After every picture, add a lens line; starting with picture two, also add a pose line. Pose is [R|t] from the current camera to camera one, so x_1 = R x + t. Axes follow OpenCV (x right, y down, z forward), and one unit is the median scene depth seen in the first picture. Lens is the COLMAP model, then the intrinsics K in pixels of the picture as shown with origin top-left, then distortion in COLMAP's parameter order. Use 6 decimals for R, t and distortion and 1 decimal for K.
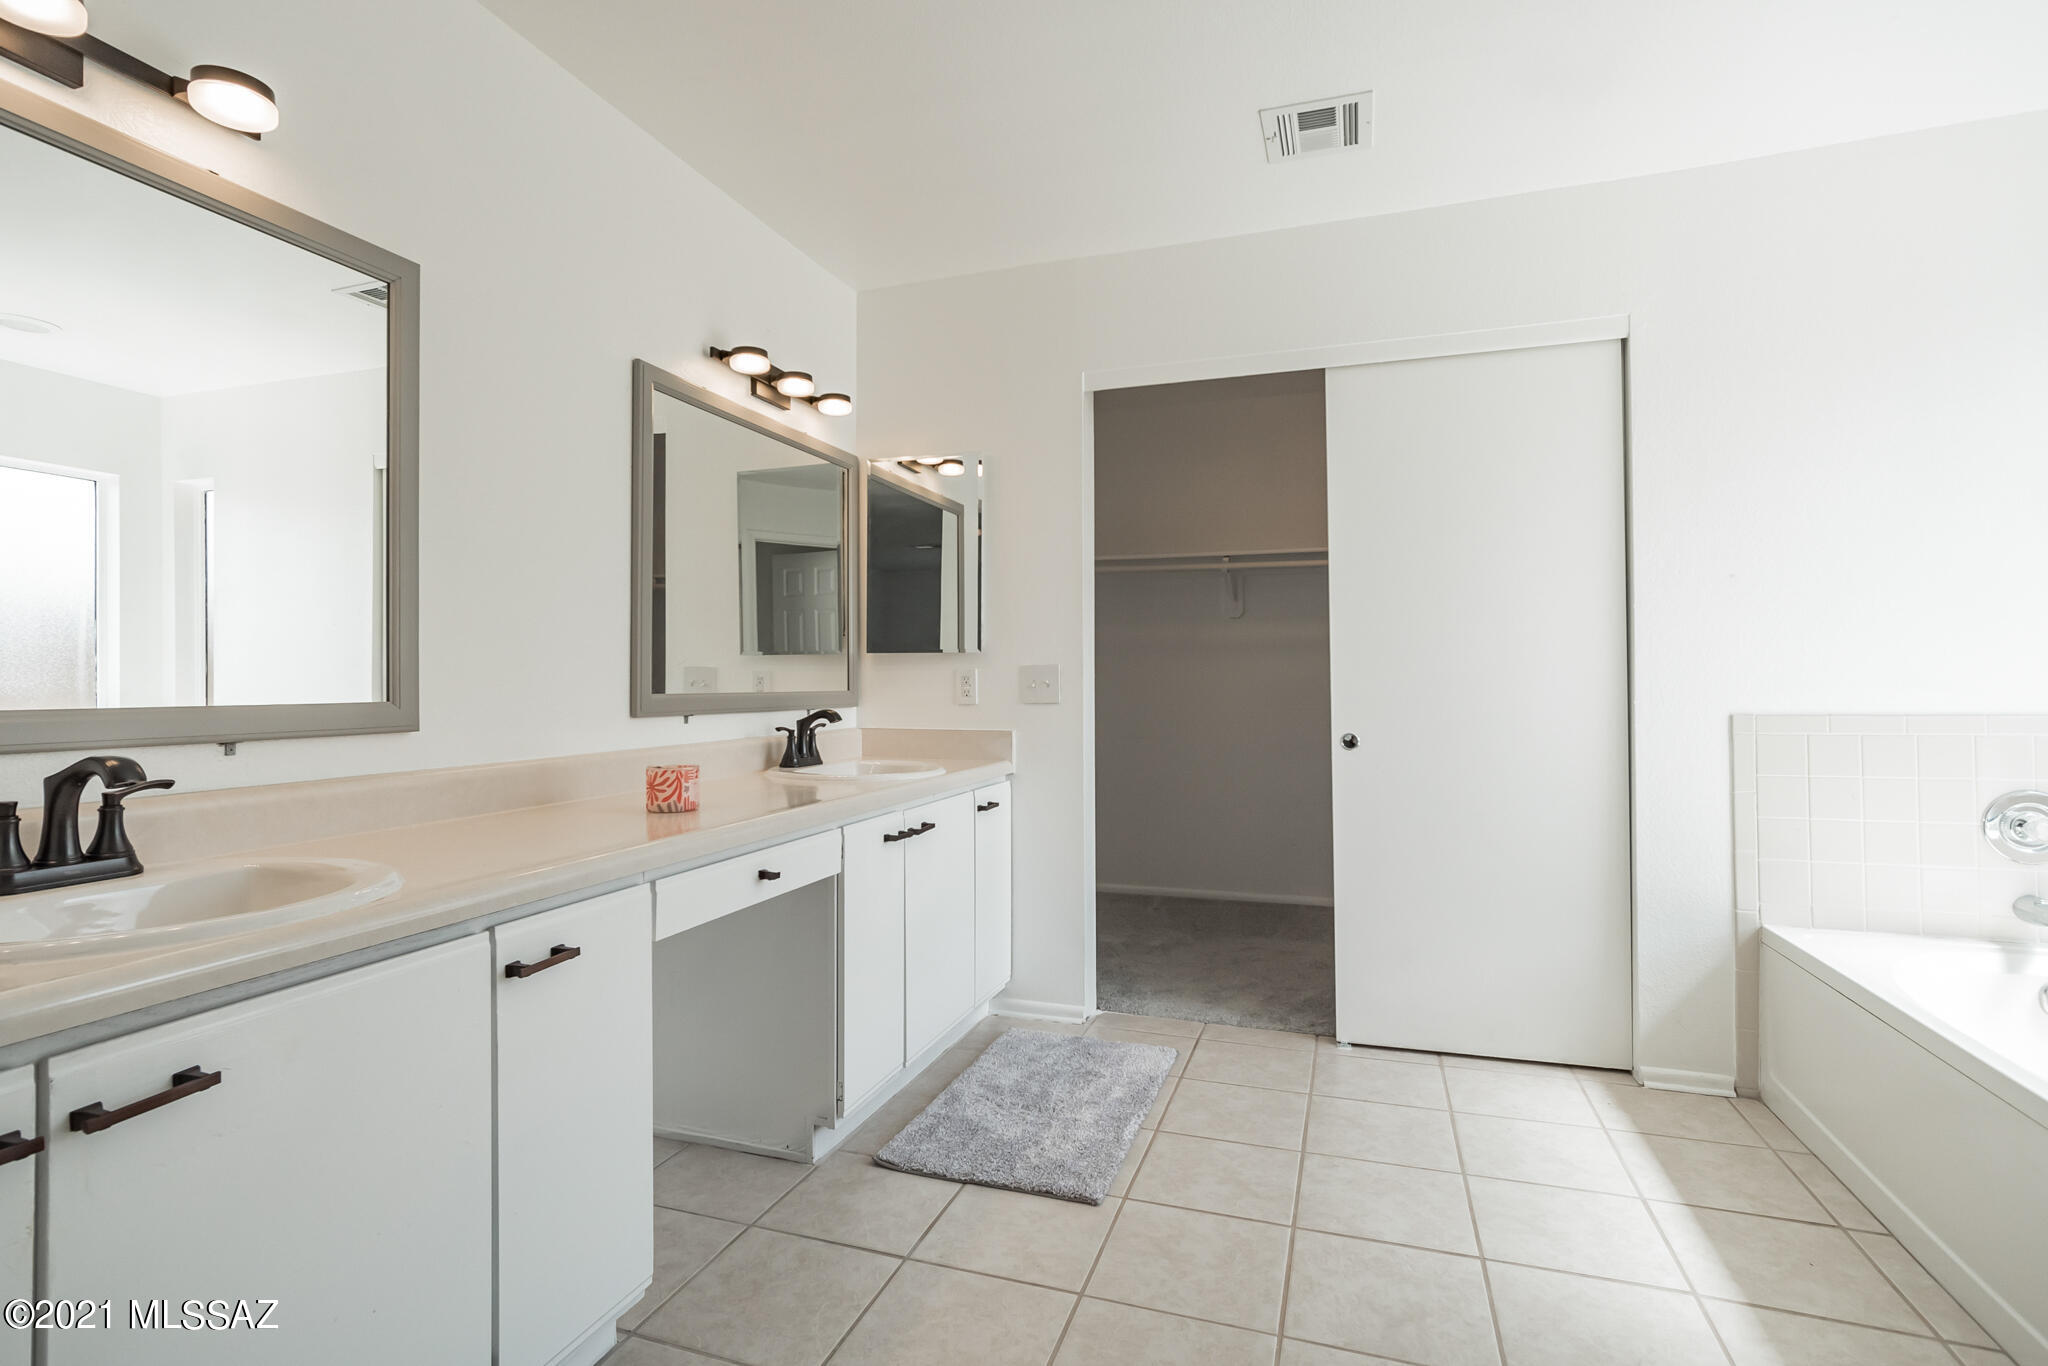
lens RADIAL K [[966.6, 0, 1014.6], [0, 966.6, 667.1], [0, 0, 1]] dist [-0.000315, 0.000602]
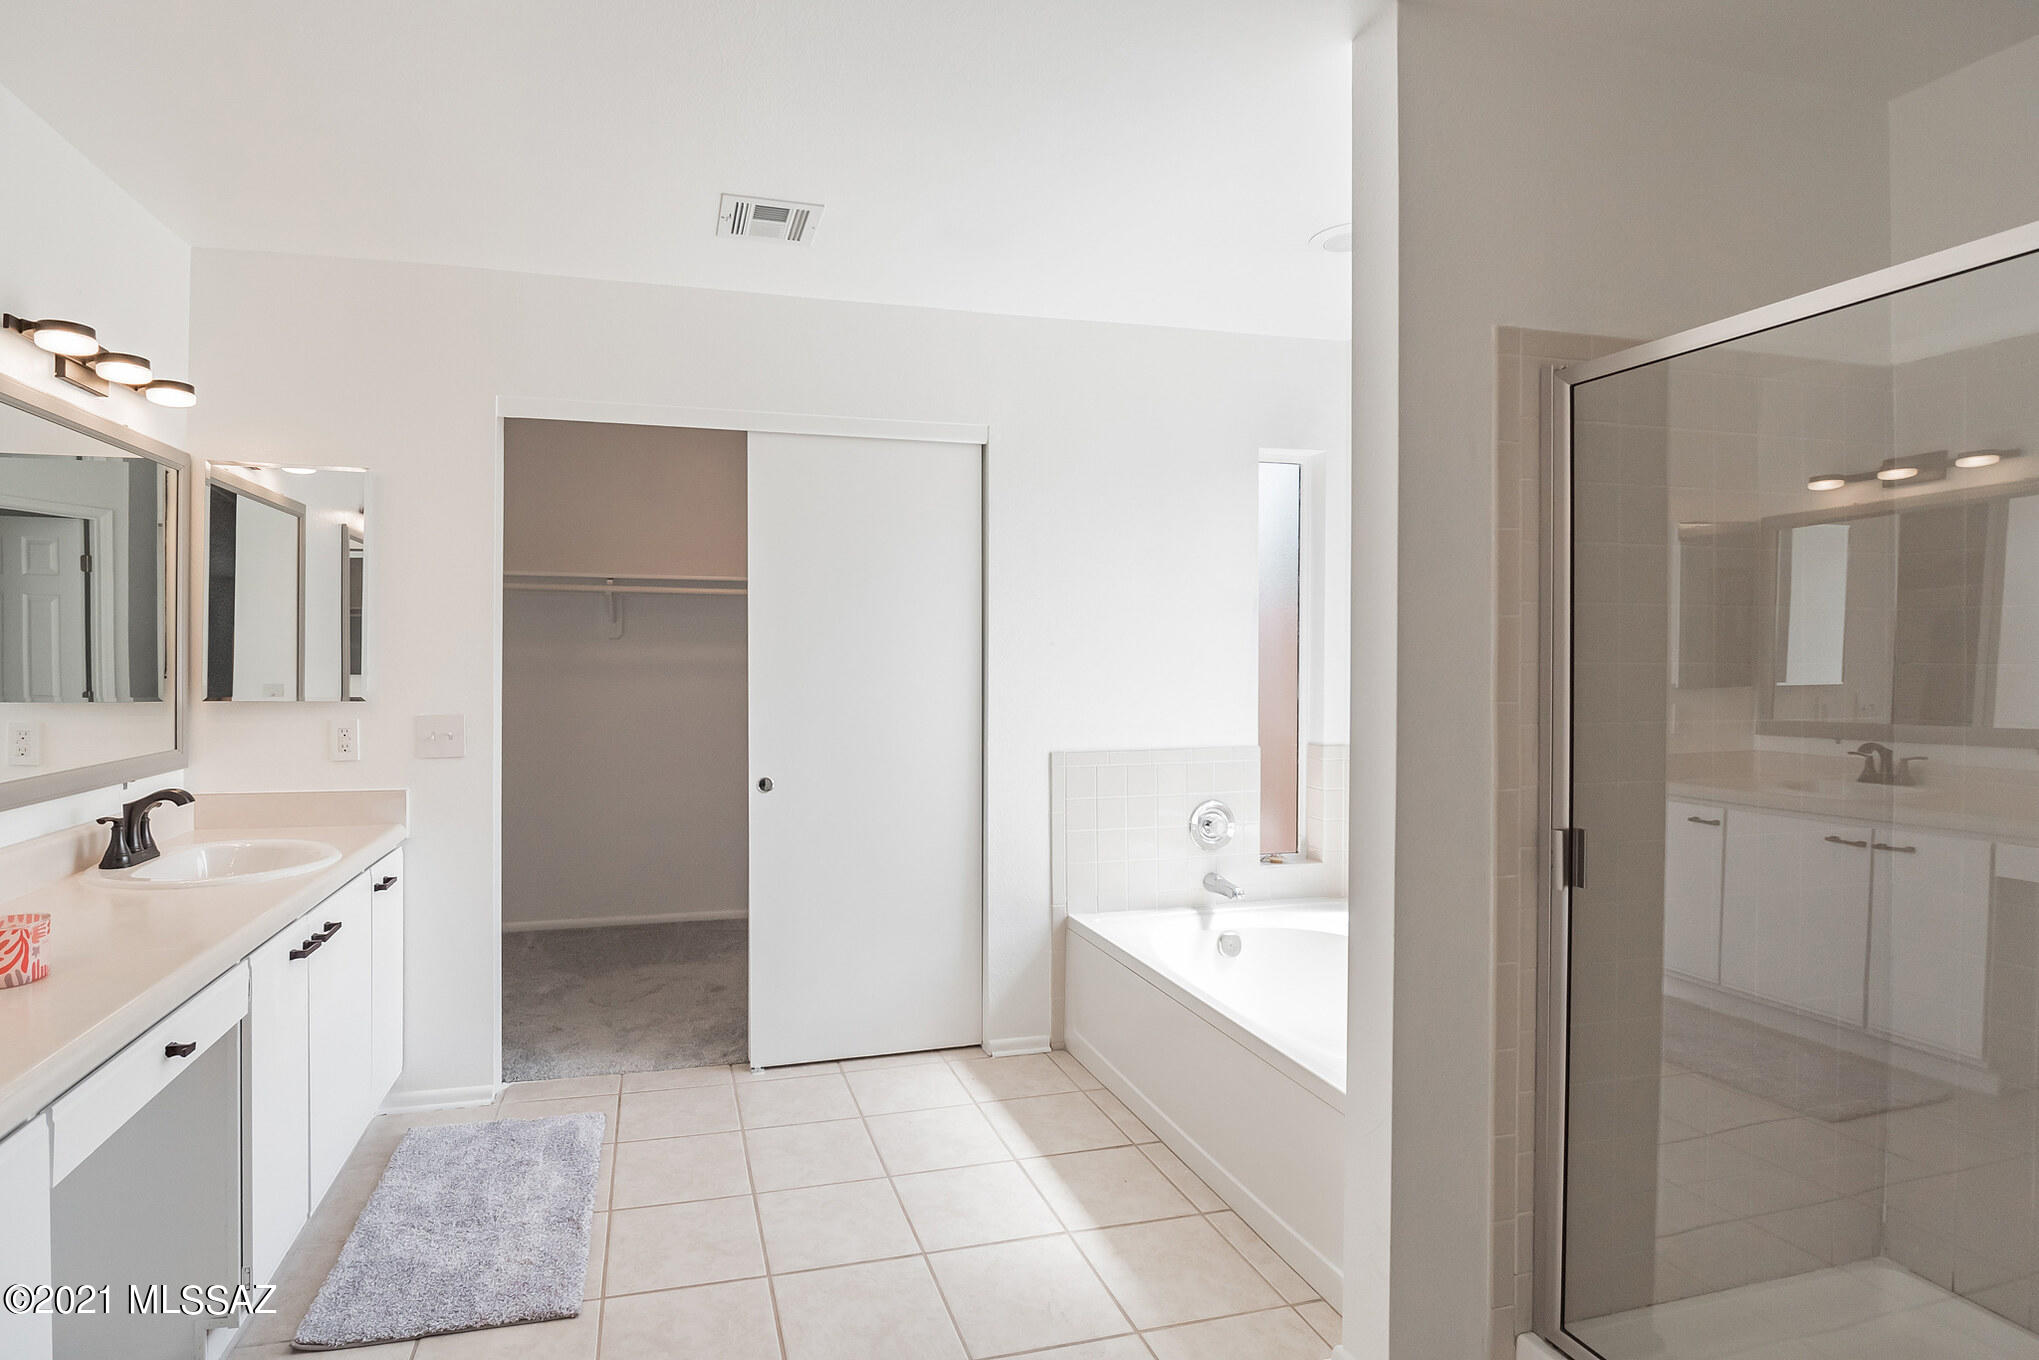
lens RADIAL K [[984.5, 0, 868.1], [0, 984.5, 649.9], [0, 0, 1]] dist [-0.007971, -0.006672]
pose [[0.850332, 0.007422, 0.526195, -0.142479], [-0.011767, 0.999919, 0.004911, -0.086694], [-0.526116, -0.010367, 0.850350, 0.023211]]
